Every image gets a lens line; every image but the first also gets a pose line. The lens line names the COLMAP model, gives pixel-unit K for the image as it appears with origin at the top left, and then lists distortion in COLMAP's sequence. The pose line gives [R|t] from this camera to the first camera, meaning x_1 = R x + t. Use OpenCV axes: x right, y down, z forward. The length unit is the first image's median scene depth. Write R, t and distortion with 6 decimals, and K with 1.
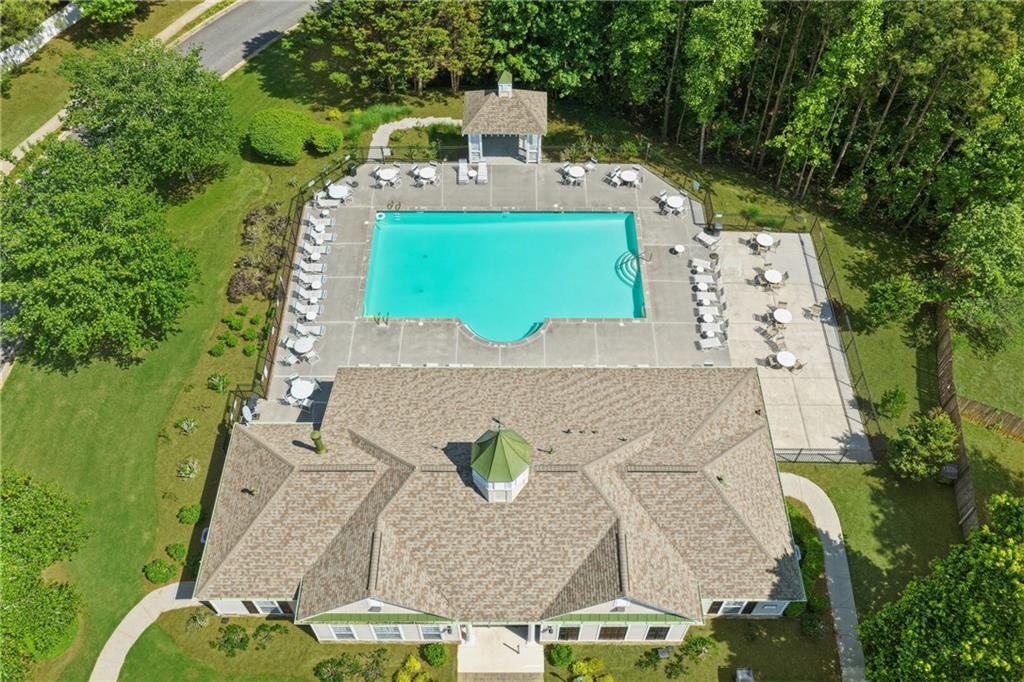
lens RADIAL K [[850.2, 0, 512.0], [0, 850.2, 341.0], [0, 0, 1]] dist [-0.001237, 0.015281]
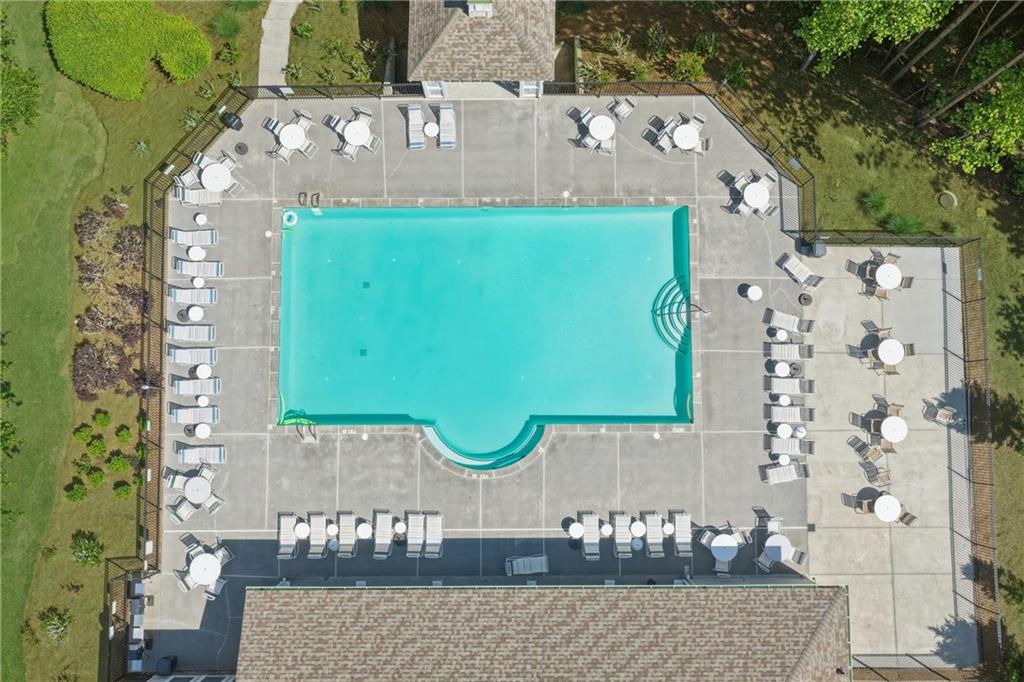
lens RADIAL K [[850.2, 0, 512.0], [0, 850.2, 341.0], [0, 0, 1]] dist [-0.001237, 0.015281]
pose [[0.999981, -0.005989, -0.001362, 0.012872], [0.005794, 0.846428, 0.532471, -0.437244], [-0.002036, -0.532469, 0.846447, 0.444249]]
